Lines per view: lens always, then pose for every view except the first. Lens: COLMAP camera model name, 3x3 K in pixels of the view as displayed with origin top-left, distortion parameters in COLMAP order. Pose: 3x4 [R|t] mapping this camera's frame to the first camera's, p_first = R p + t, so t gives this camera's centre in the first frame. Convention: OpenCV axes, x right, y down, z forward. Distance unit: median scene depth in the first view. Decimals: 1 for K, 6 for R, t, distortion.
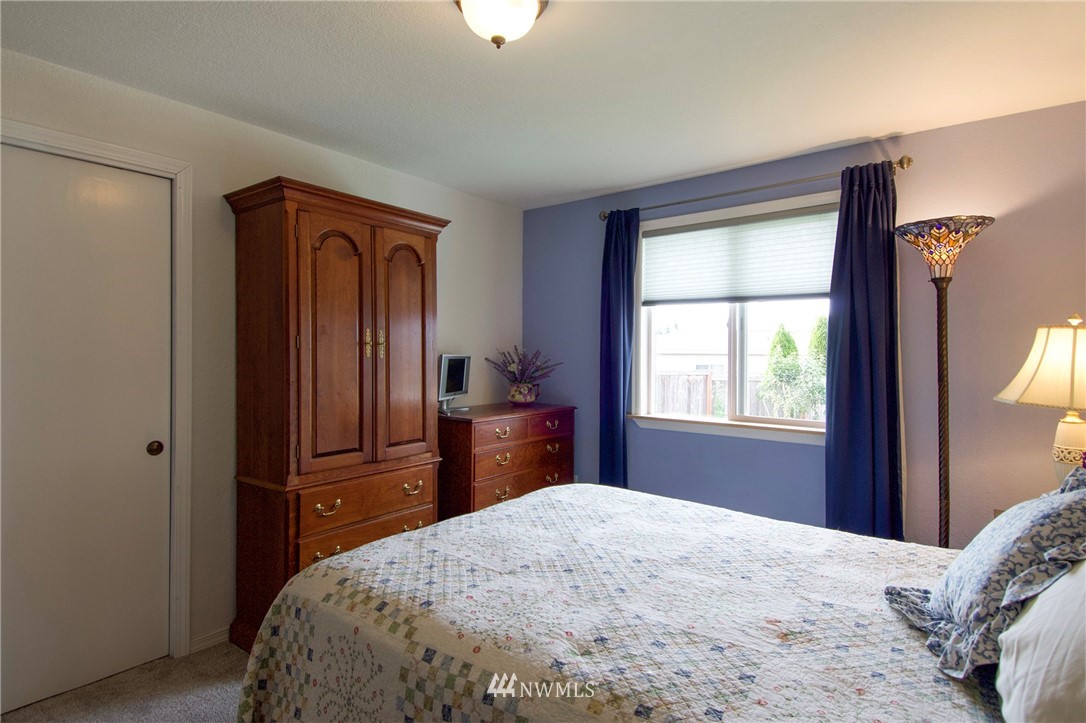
lens RADIAL K [[553.8, 0, 616.5], [0, 553.8, 361.4], [0, 0, 1]] dist [0.032170, -0.000237]
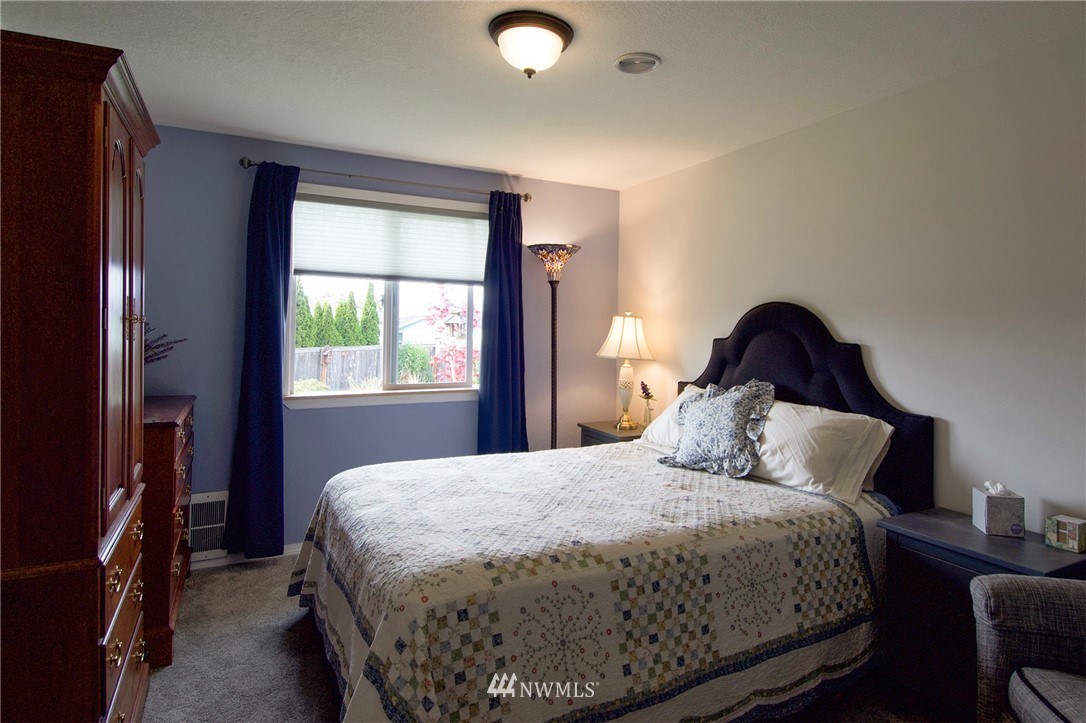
lens RADIAL K [[595.7, 0, 543.8], [0, 595.7, 327.1], [0, 0, 1]] dist [0.049826, -0.000173]
pose [[0.465375, -0.002138, 0.885111, -0.887230], [-0.003200, 0.999986, 0.004098, -0.027806], [-0.885108, -0.004740, 0.465362, 0.257517]]
